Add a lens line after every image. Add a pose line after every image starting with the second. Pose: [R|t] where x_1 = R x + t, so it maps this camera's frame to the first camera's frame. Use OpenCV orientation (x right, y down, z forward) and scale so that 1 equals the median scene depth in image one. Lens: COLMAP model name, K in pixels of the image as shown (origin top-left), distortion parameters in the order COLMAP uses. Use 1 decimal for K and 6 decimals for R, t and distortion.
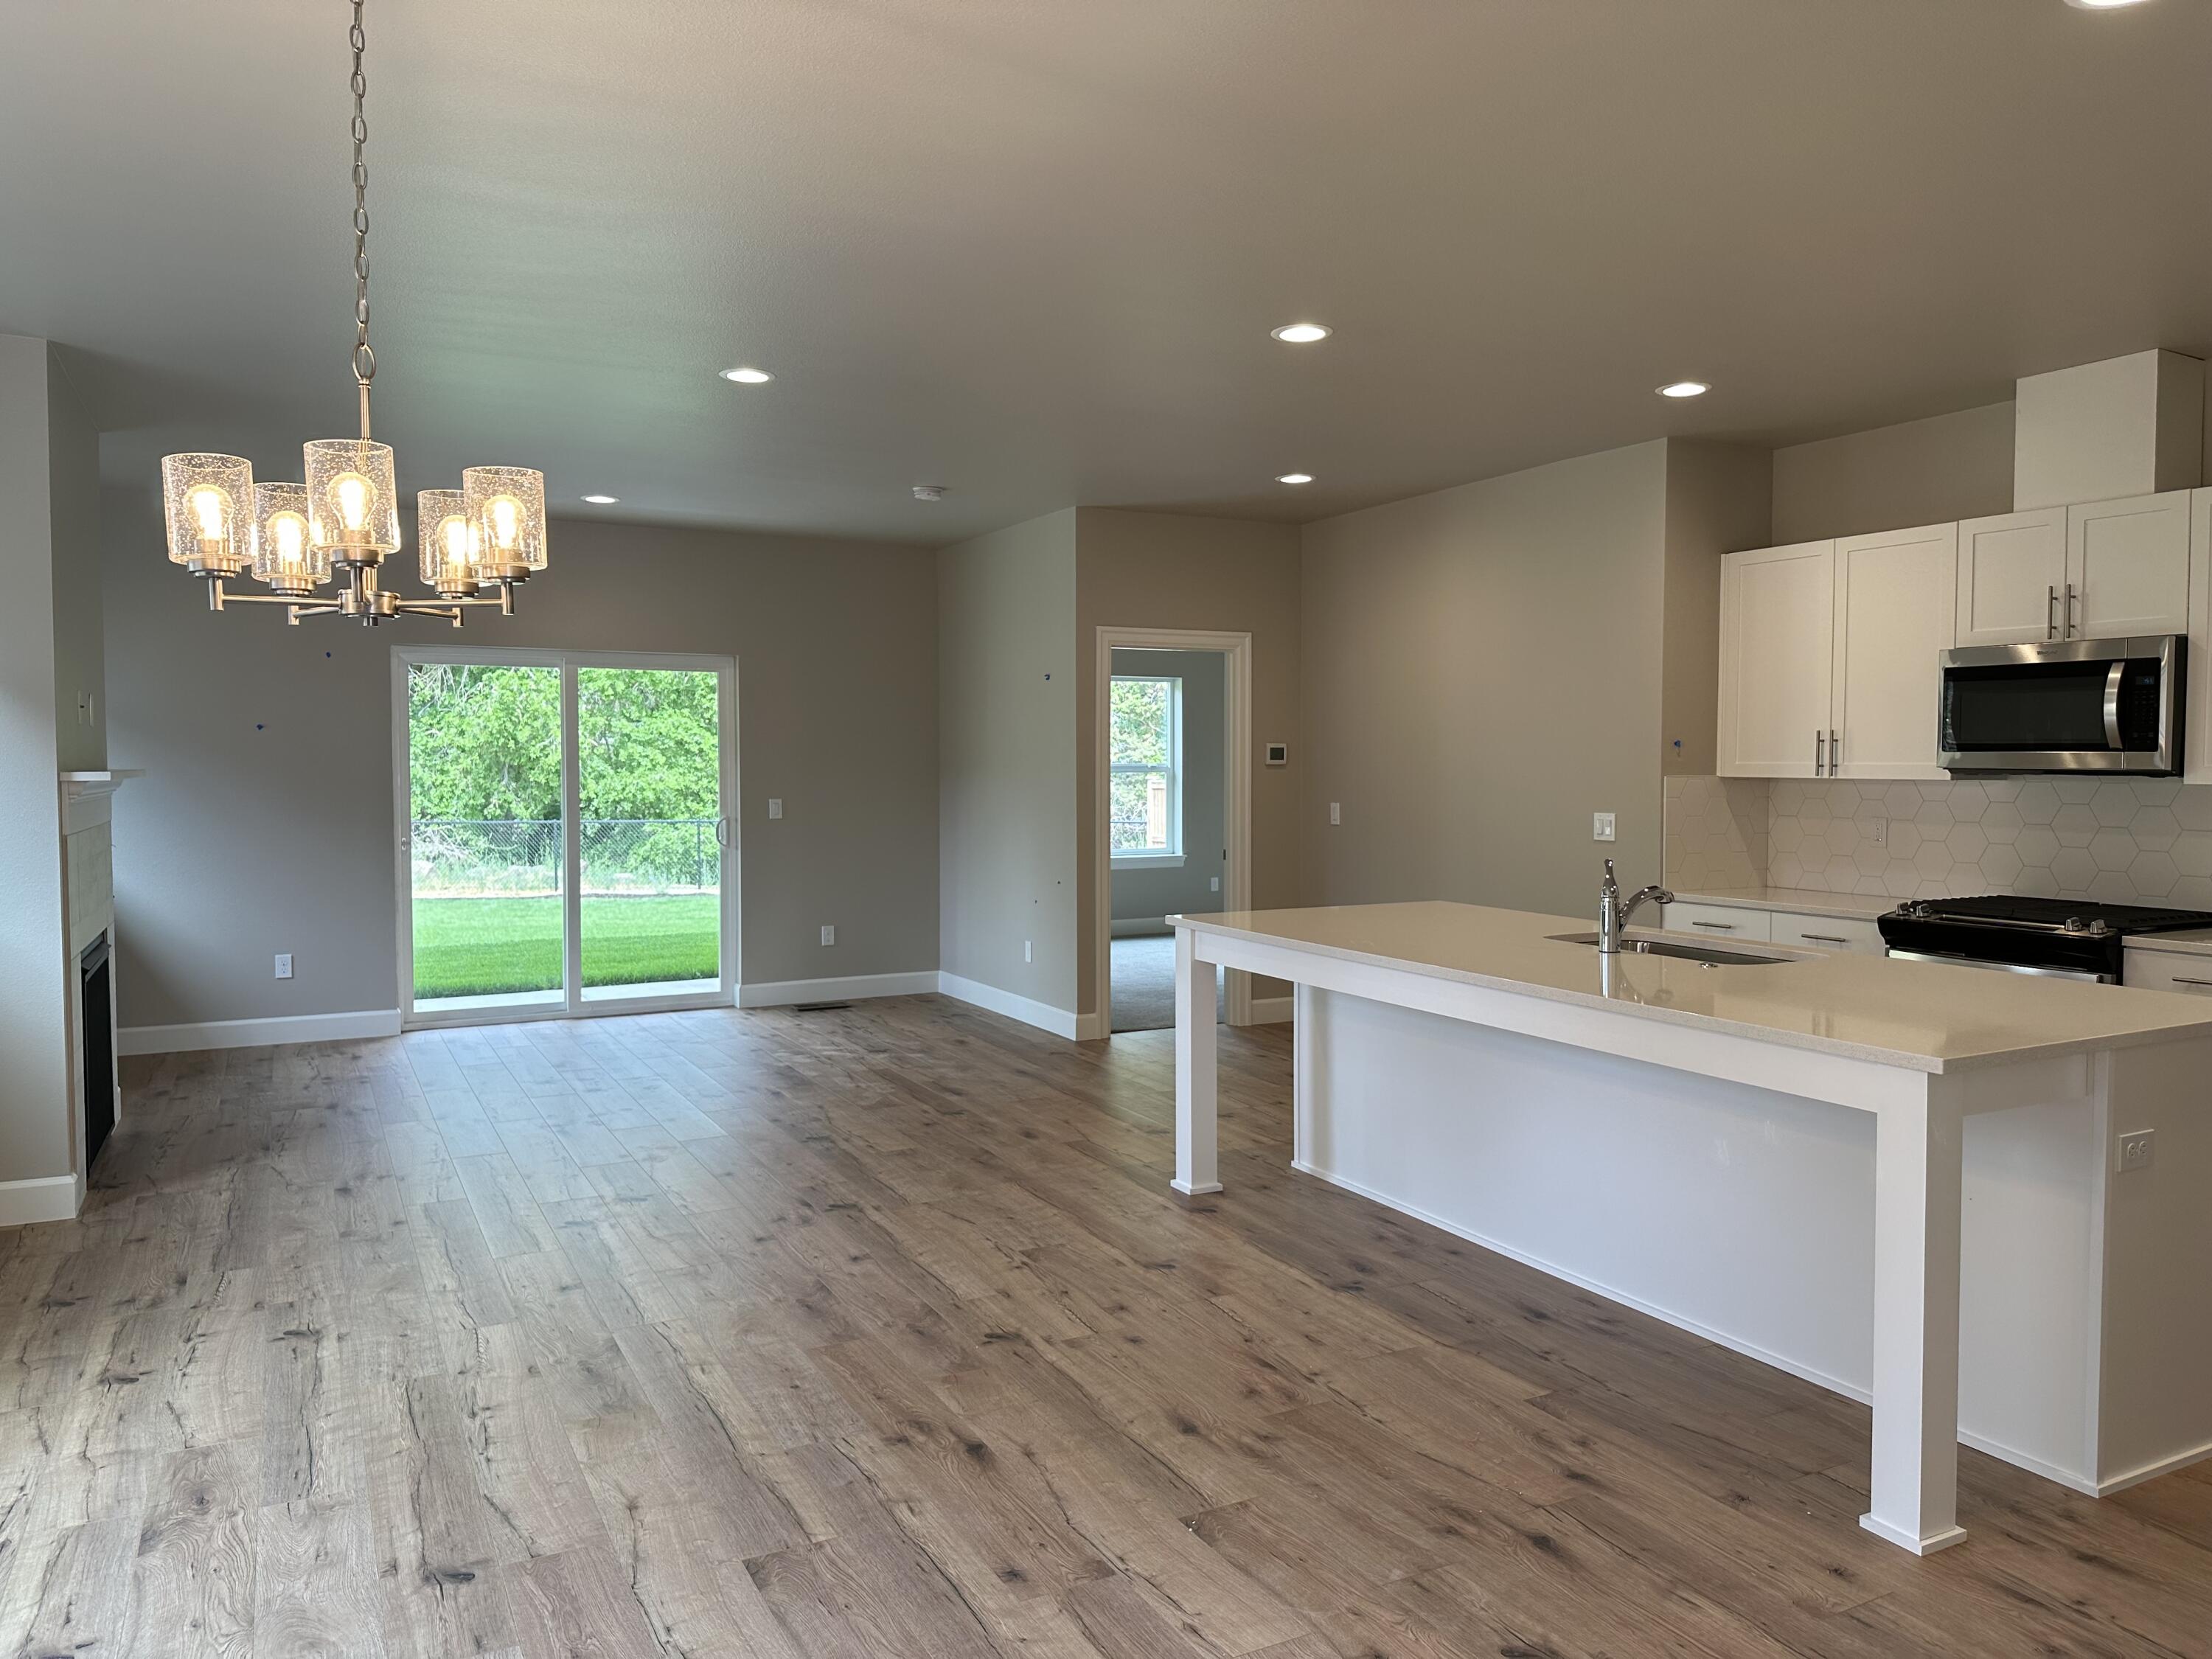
lens RADIAL K [[1545.9, 0, 1099.3], [0, 1545.9, 814.7], [0, 0, 1]] dist [0.044243, -0.029118]
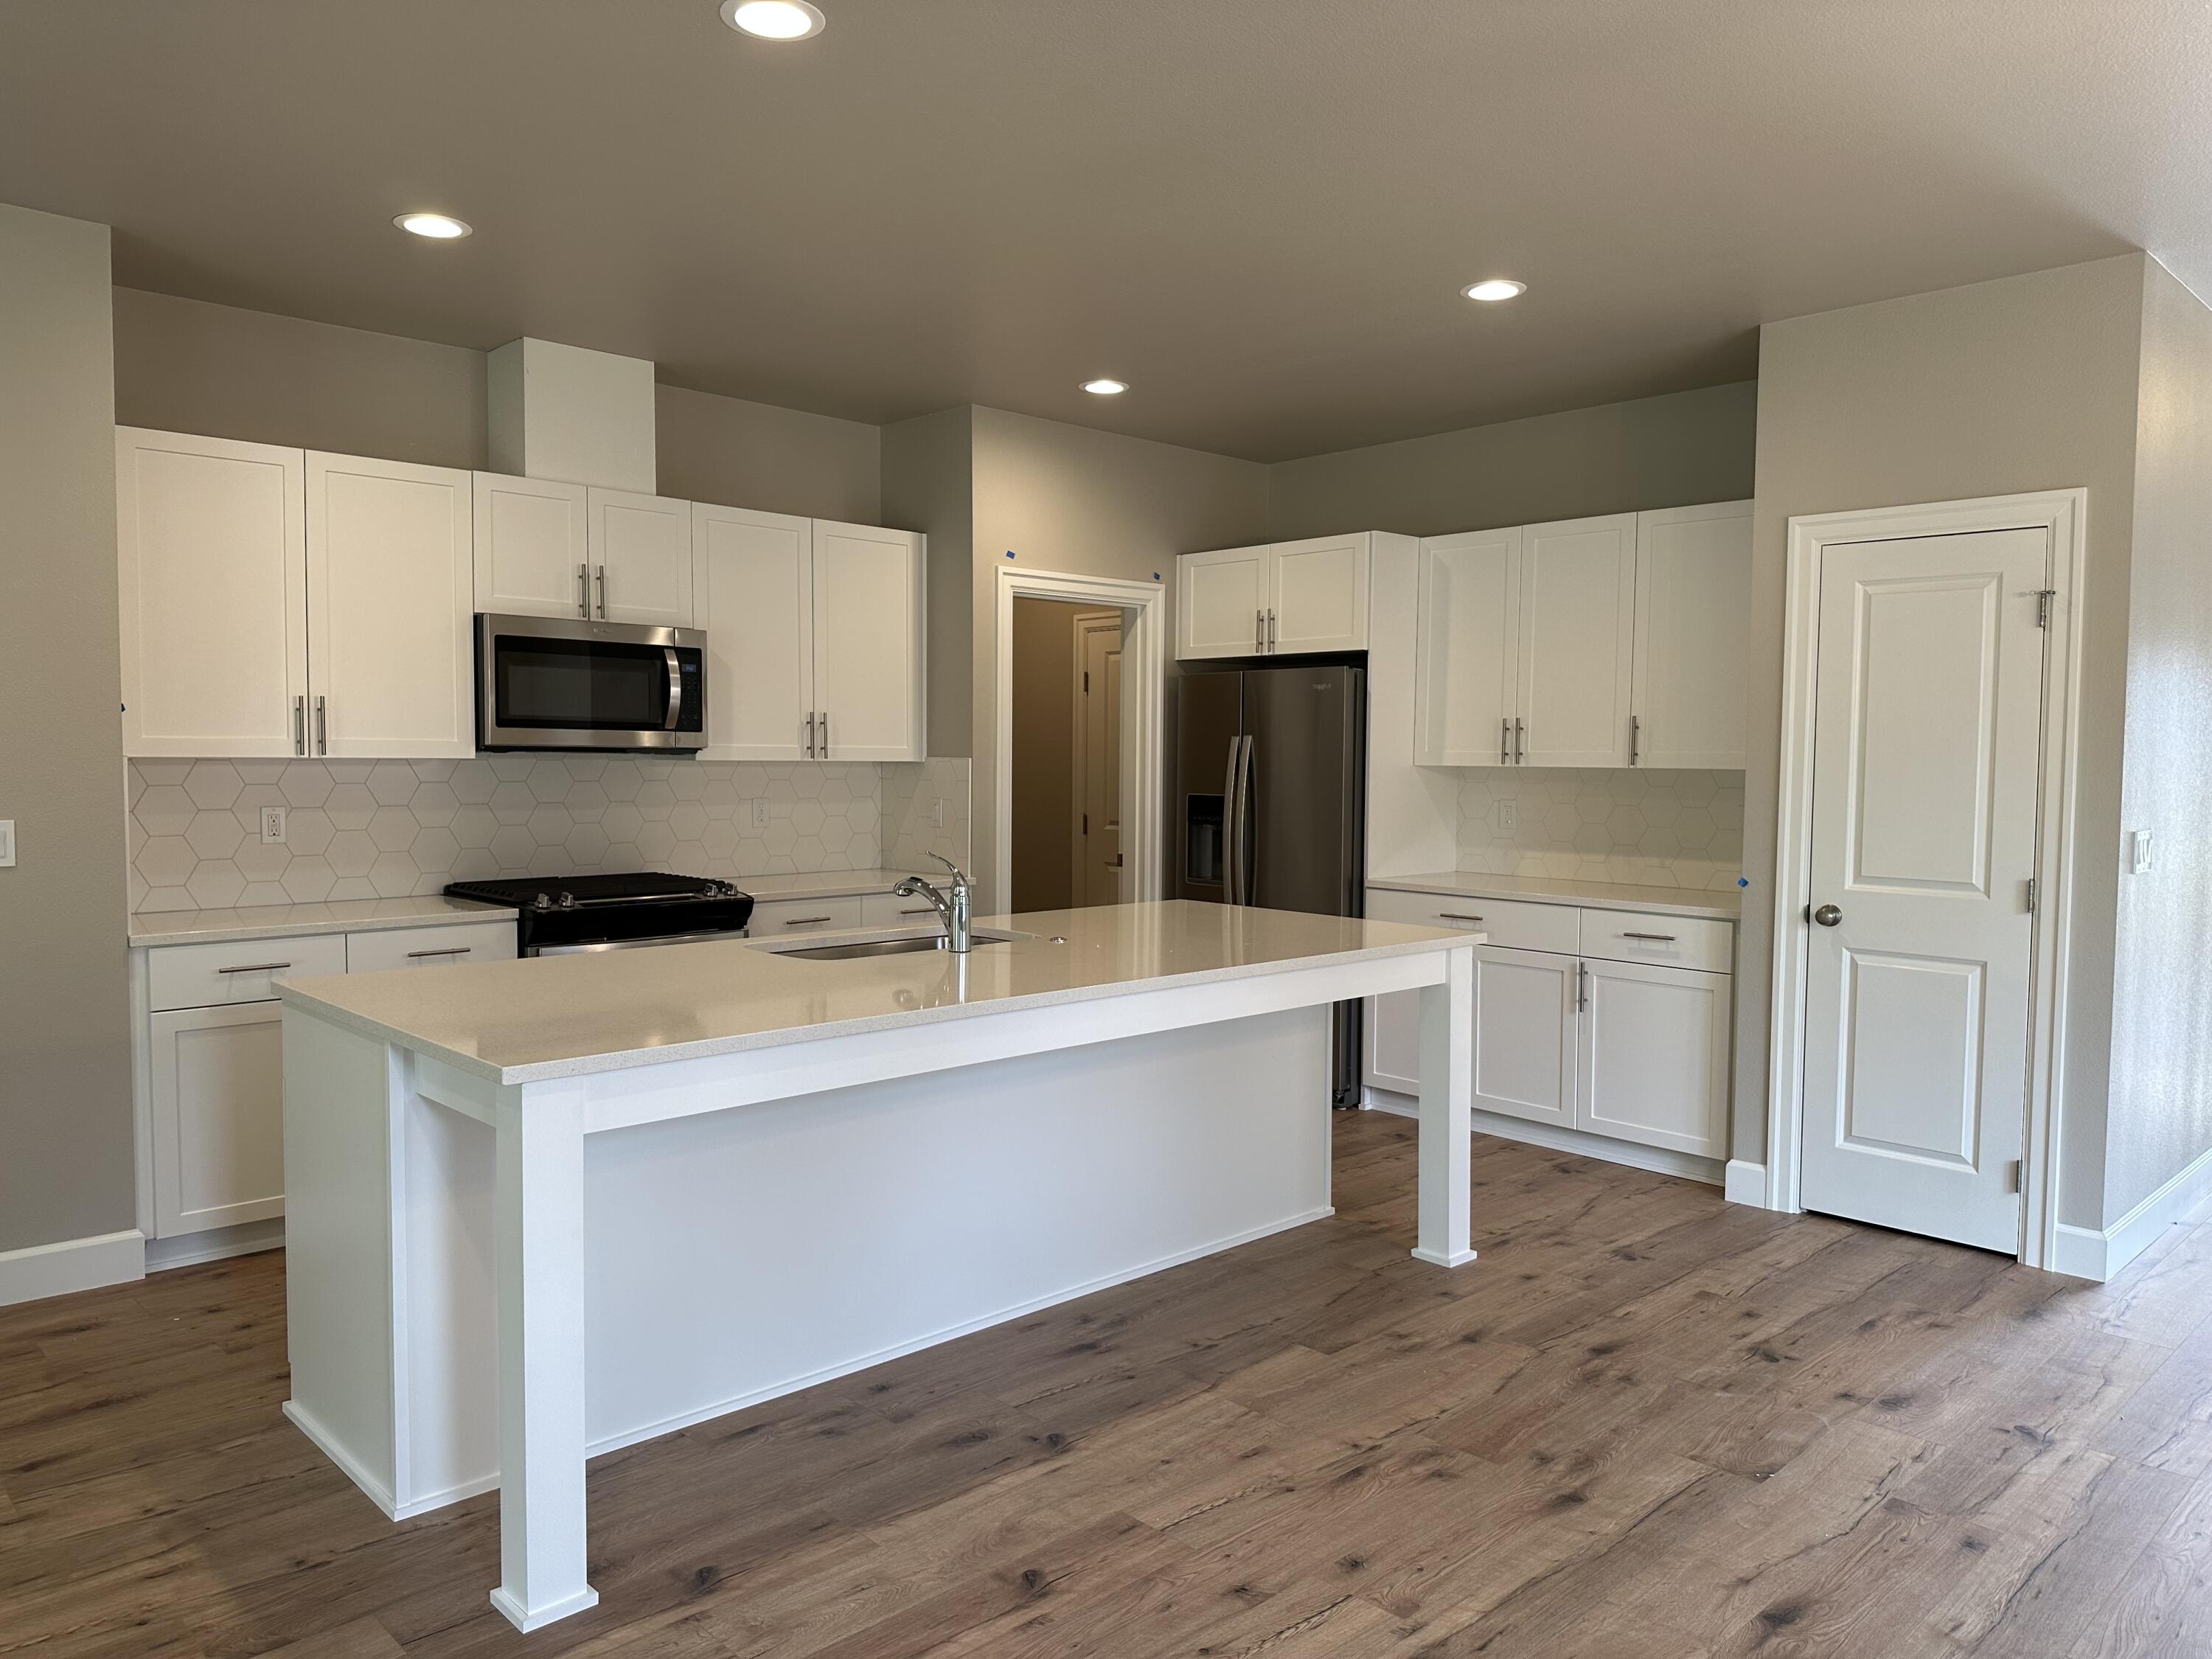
lens RADIAL K [[1545.9, 0, 1099.3], [0, 1545.9, 845.2], [0, 0, 1]] dist [0.044243, -0.029118]
pose [[-0.279733, -0.072662, 0.957324, -0.626414], [0.016659, 0.996614, 0.080512, -0.056435], [-0.959933, 0.038470, -0.277575, 1.324763]]
